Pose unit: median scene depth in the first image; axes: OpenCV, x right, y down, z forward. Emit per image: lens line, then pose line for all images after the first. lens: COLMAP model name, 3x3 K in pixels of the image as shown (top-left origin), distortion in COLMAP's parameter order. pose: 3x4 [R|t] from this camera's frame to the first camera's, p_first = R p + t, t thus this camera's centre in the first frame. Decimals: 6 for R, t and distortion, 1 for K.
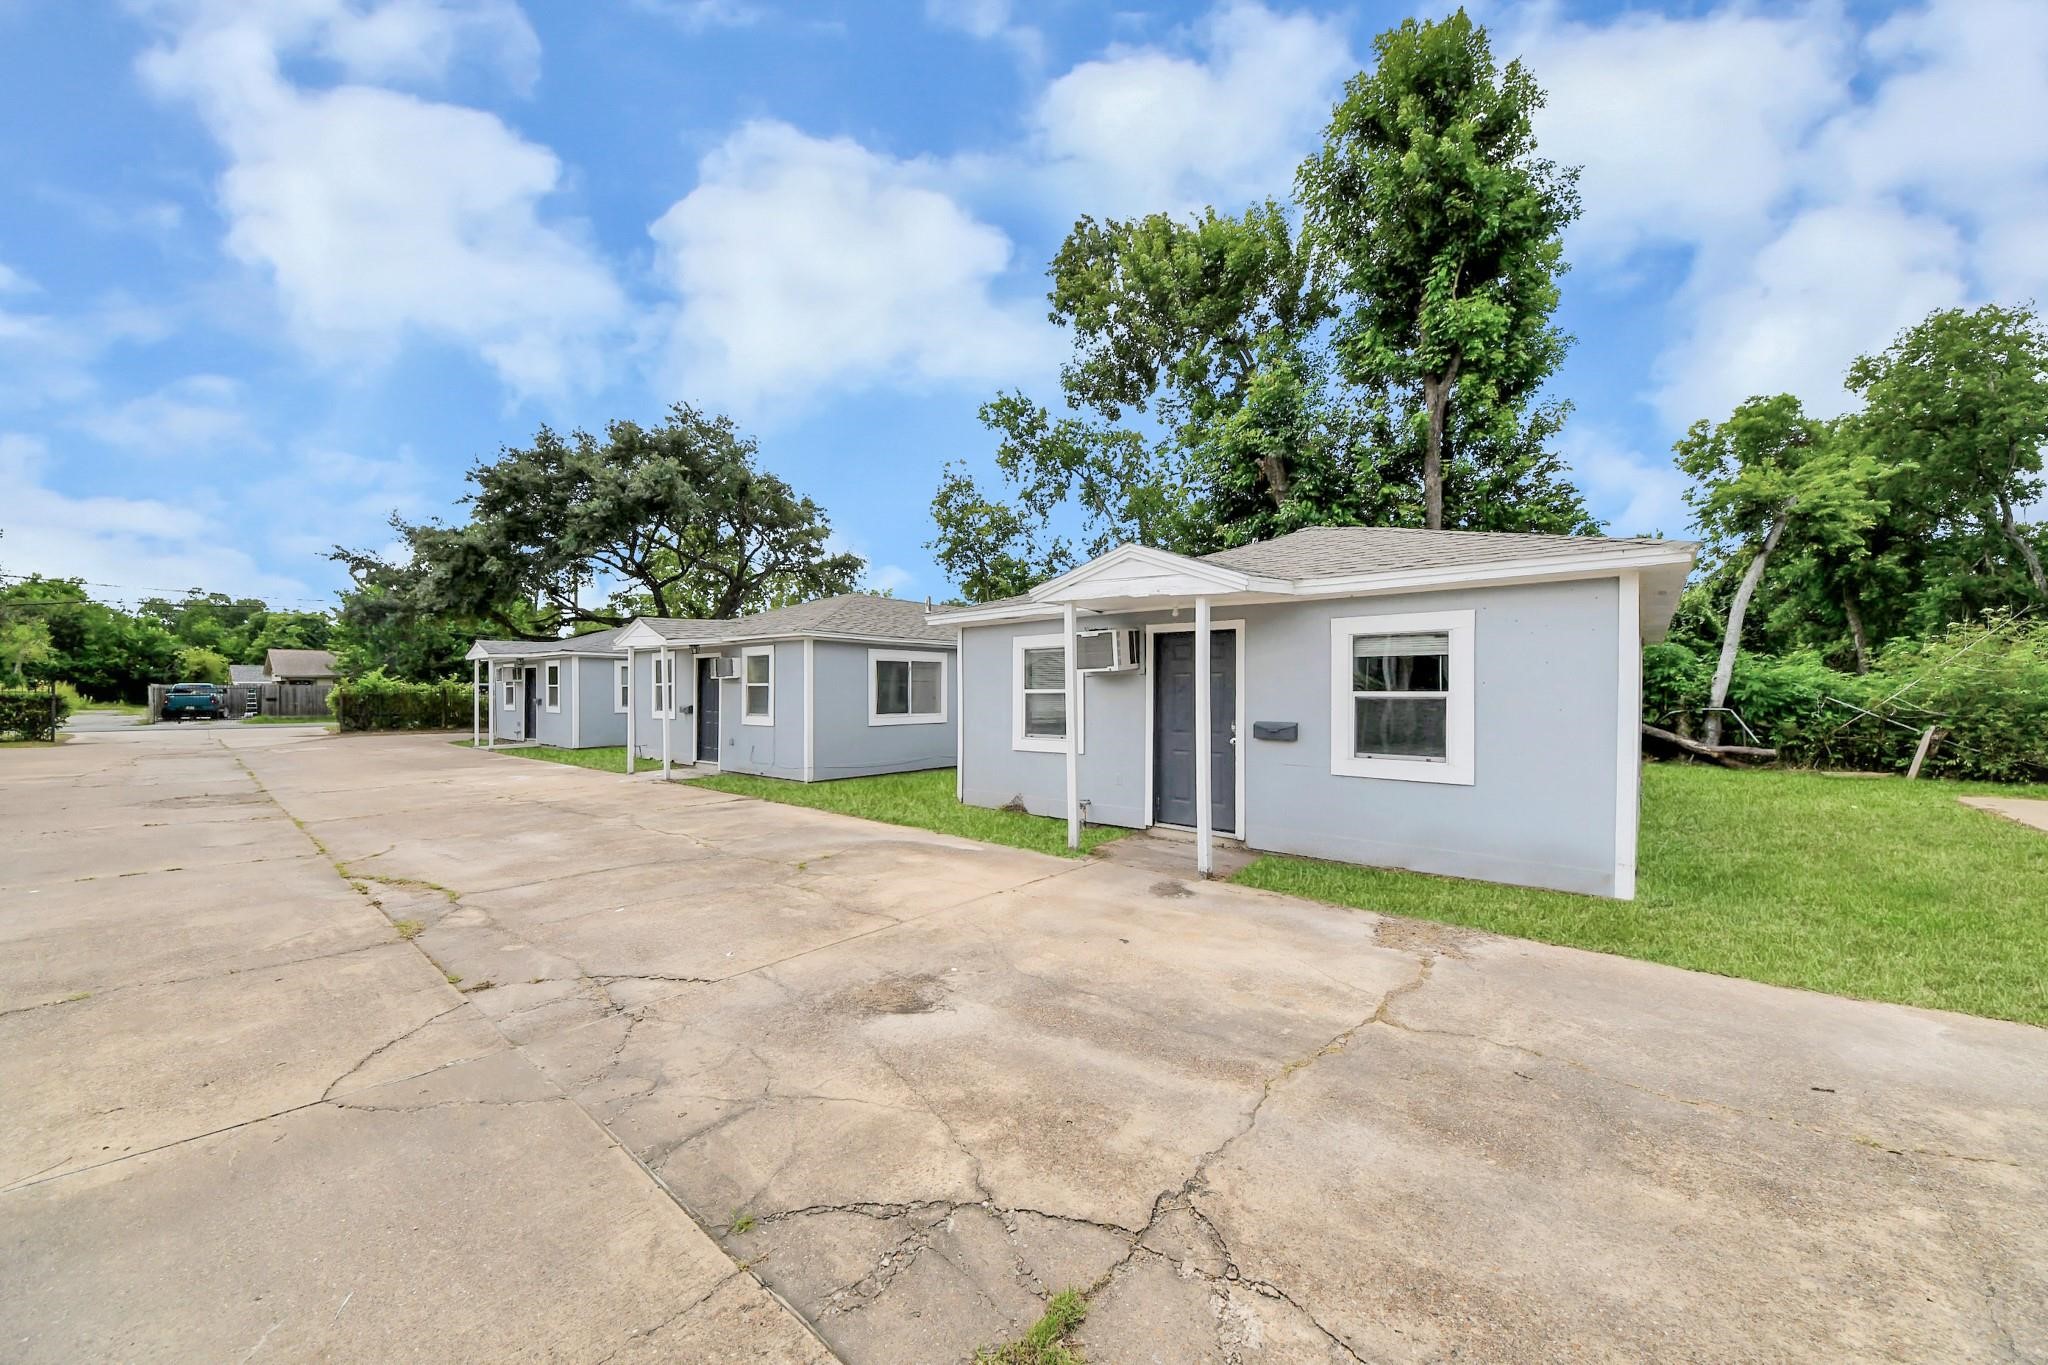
lens RADIAL K [[722.2, 0, 1030.9], [0, 722.2, 697.1], [0, 0, 1]] dist [0.000227, -0.009488]
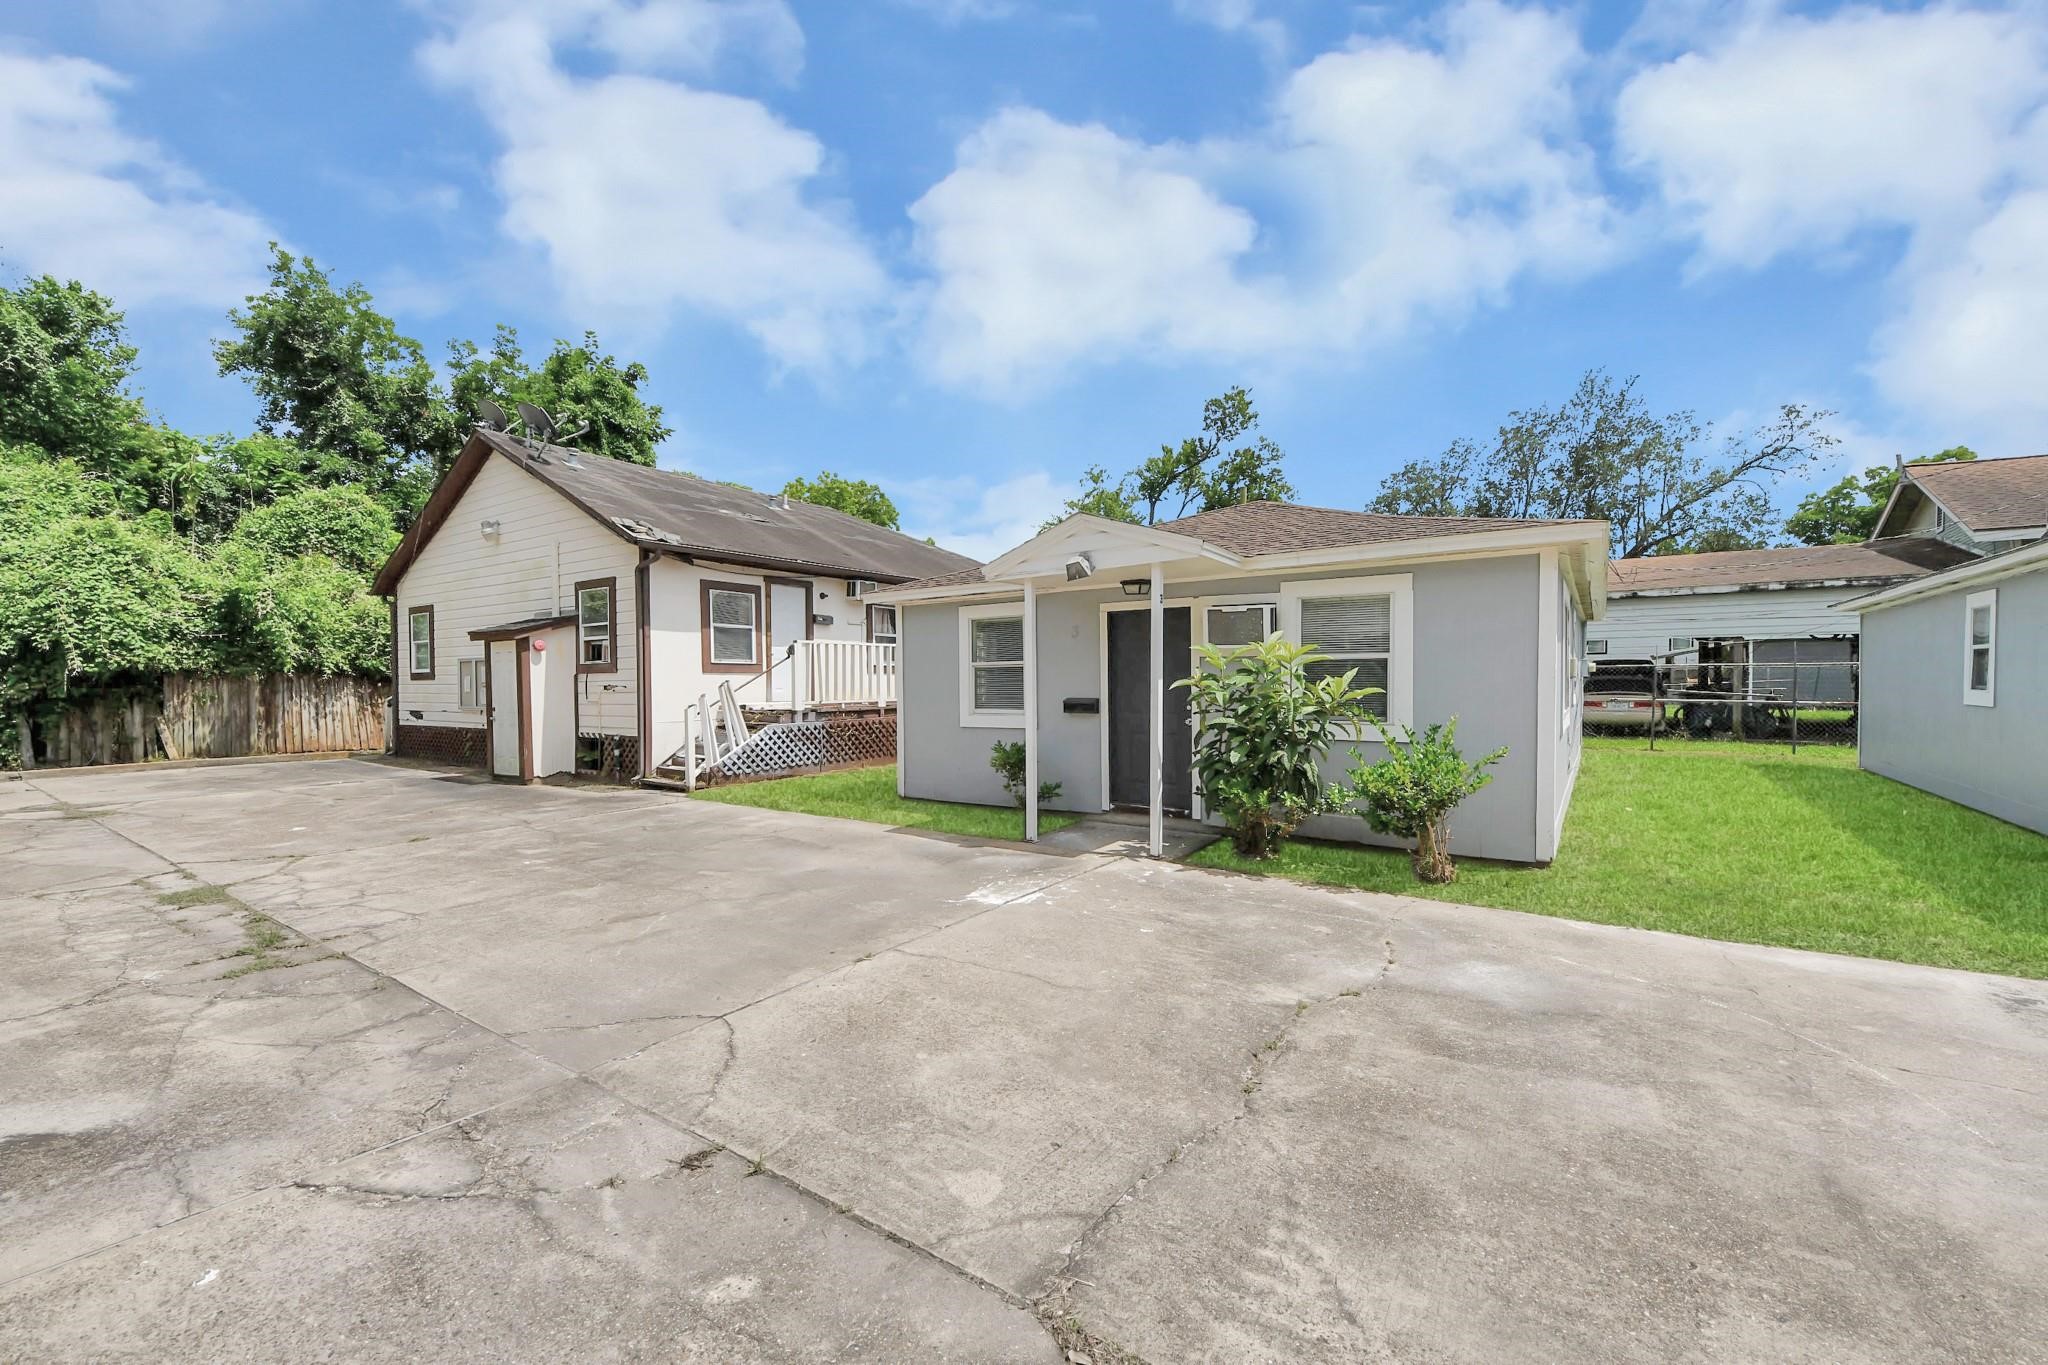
lens RADIAL K [[842.5, 0, 1013.5], [0, 842.5, 678.5], [0, 0, 1]] dist [0.031109, -0.024954]
pose [[-0.997199, 0.006664, -0.074496, -1.023939], [0.006003, 0.999941, 0.009094, -0.011176], [0.074552, 0.008621, -0.997180, 1.816679]]
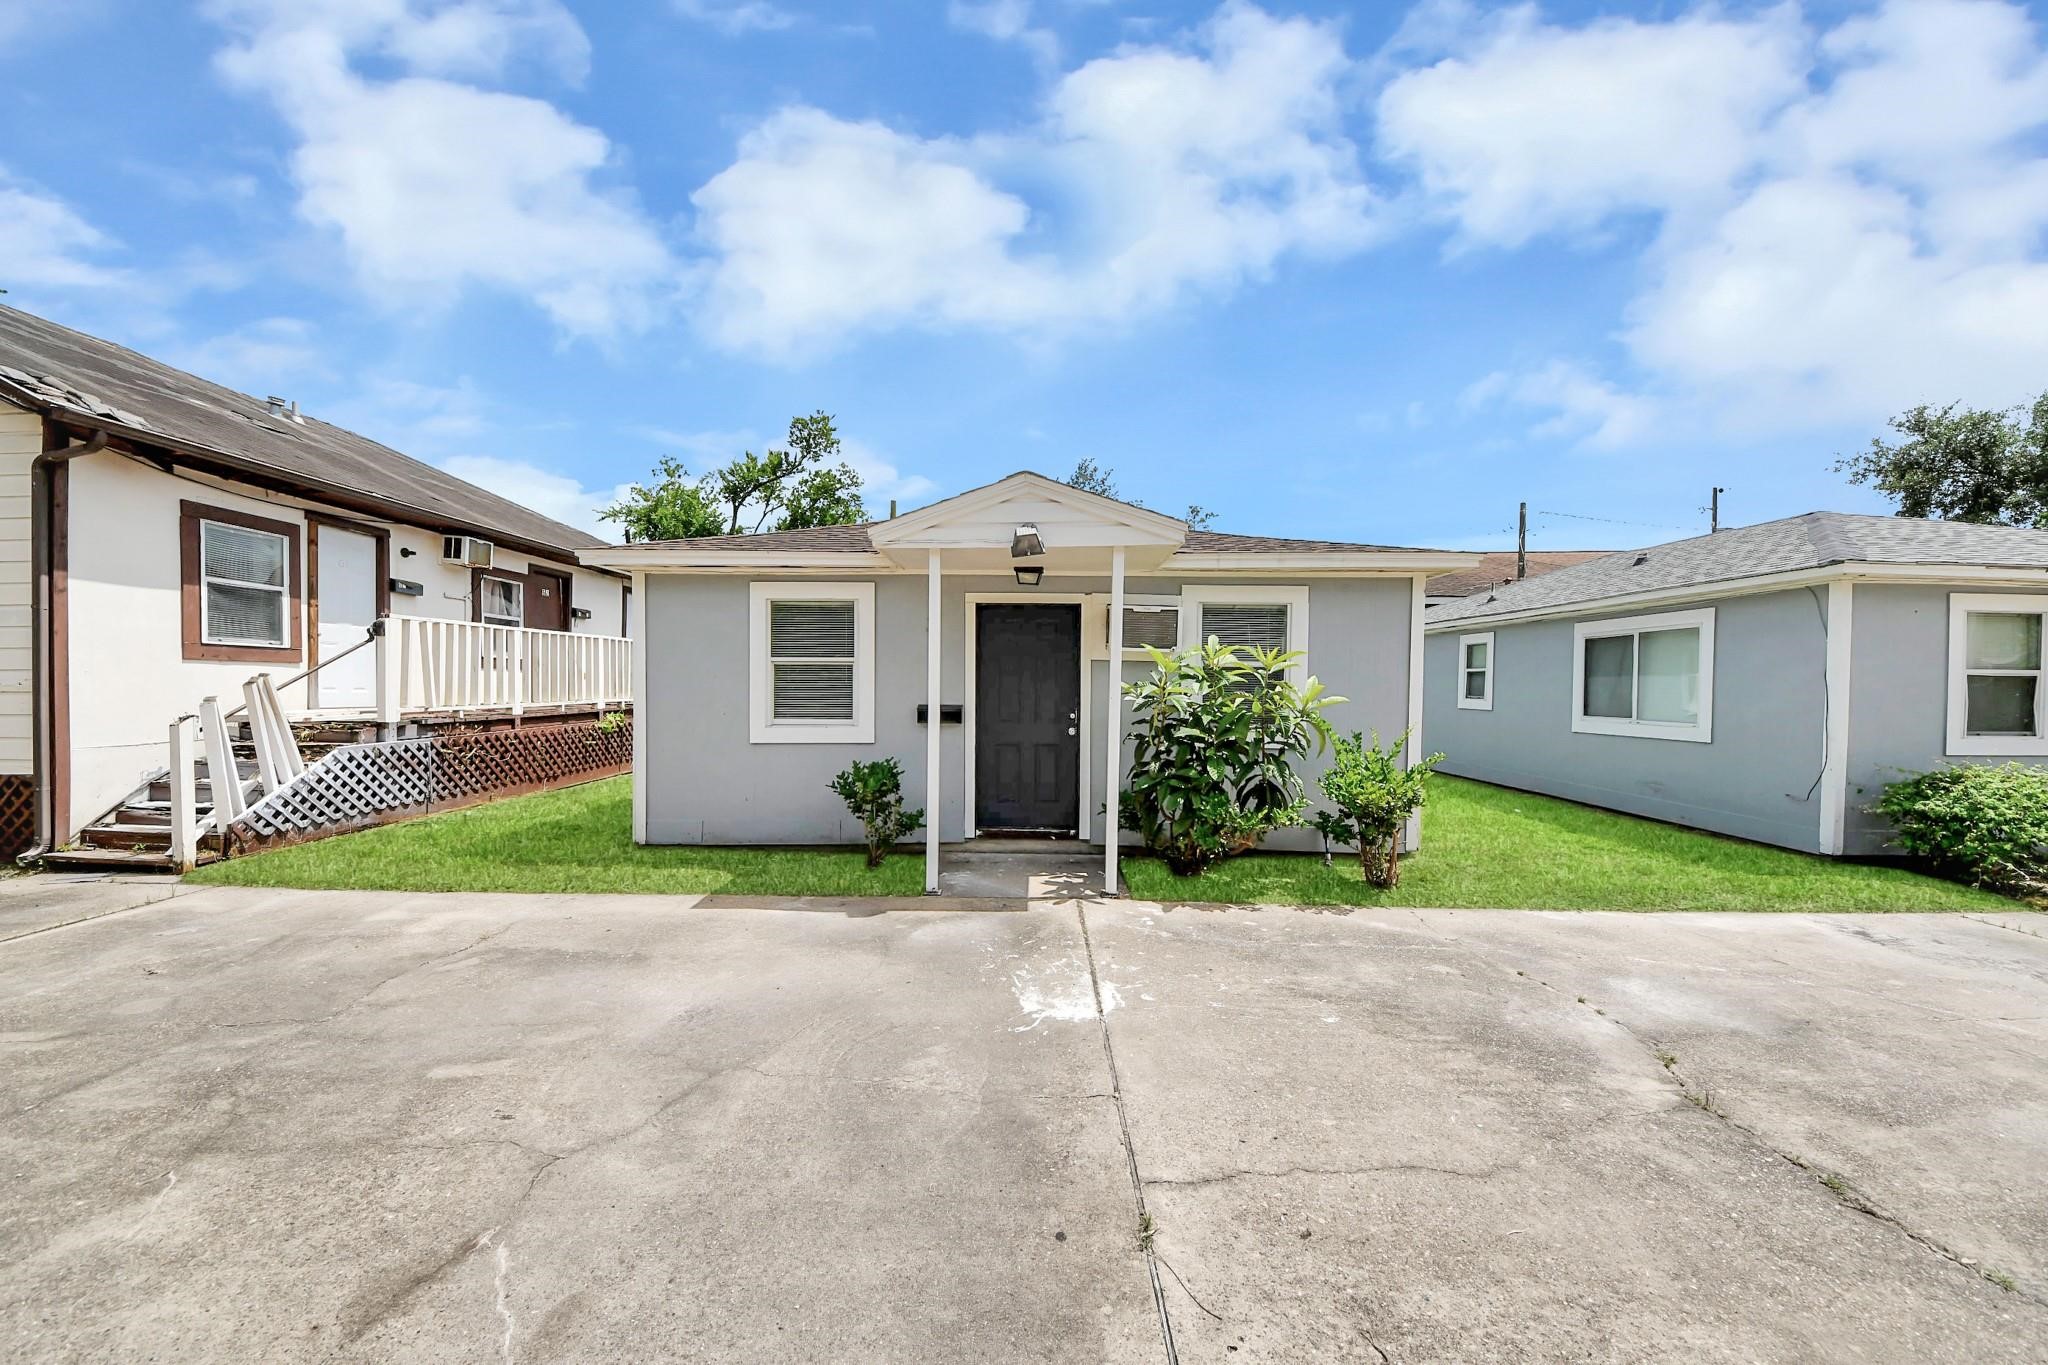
lens RADIAL K [[734.4, 0, 1024.0], [0, 734.4, 682.5], [0, 0, 1]] dist [0.030907, -0.020555]
pose [[-0.774549, -0.008921, -0.632451, -0.462812], [-0.016338, 0.999849, 0.005905, 0.000804], [0.632303, 0.014907, -0.774578, 0.915530]]
